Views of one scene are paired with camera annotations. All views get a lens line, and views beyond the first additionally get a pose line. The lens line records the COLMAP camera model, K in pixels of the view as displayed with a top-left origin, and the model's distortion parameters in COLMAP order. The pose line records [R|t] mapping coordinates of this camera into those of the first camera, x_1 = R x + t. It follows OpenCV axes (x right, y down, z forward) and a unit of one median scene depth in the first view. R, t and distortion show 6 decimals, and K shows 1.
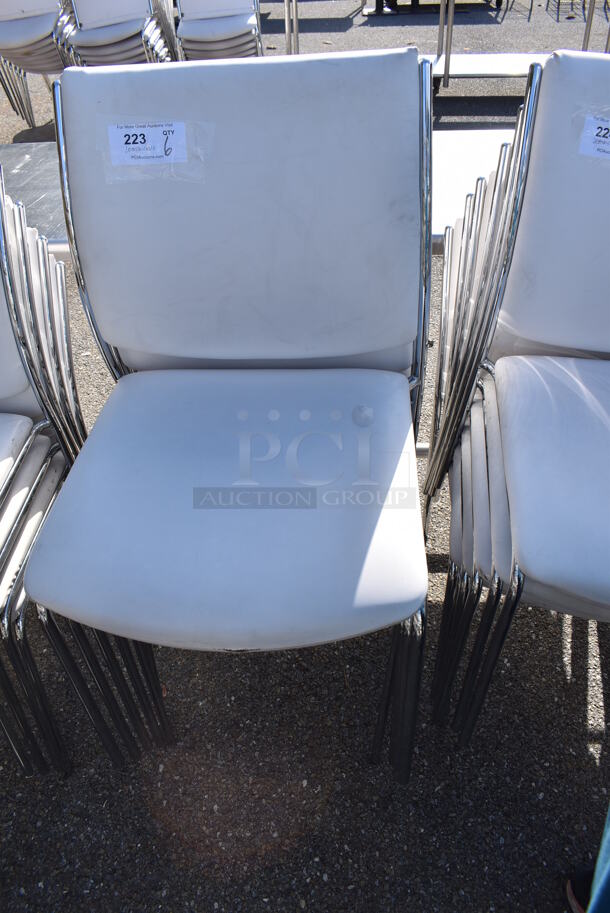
lens RADIAL K [[712.5, 0, 305.0], [0, 712.5, 456.5], [0, 0, 1]] dist [-0.093237, 0.013930]
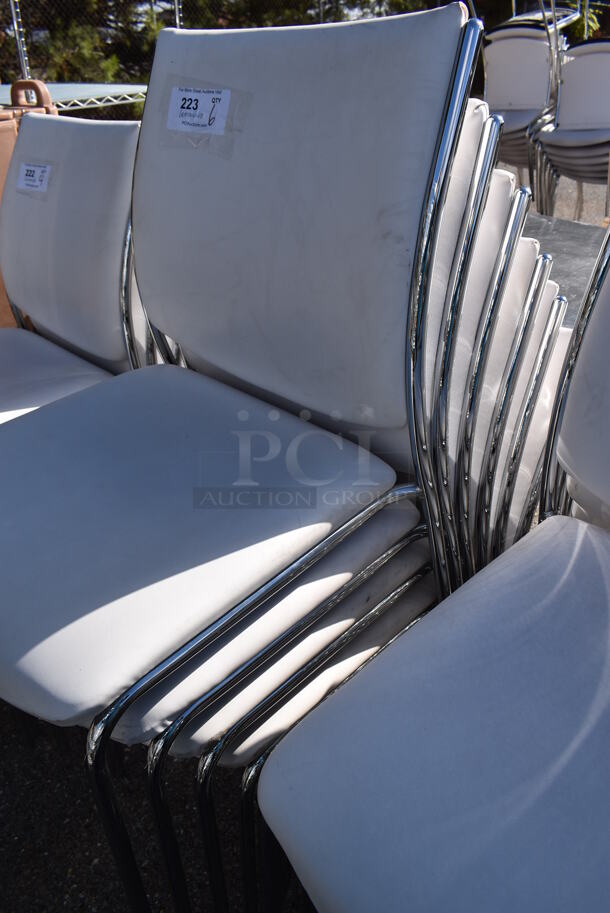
lens RADIAL K [[705.5, 0, 305.2], [0, 705.5, 472.5], [0, 0, 1]] dist [-0.071233, 0.001104]
pose [[0.748800, 0.375166, -0.546397, 0.372117], [-0.444285, 0.895864, 0.006253, -0.064257], [0.491843, 0.238074, 0.837503, 0.291069]]
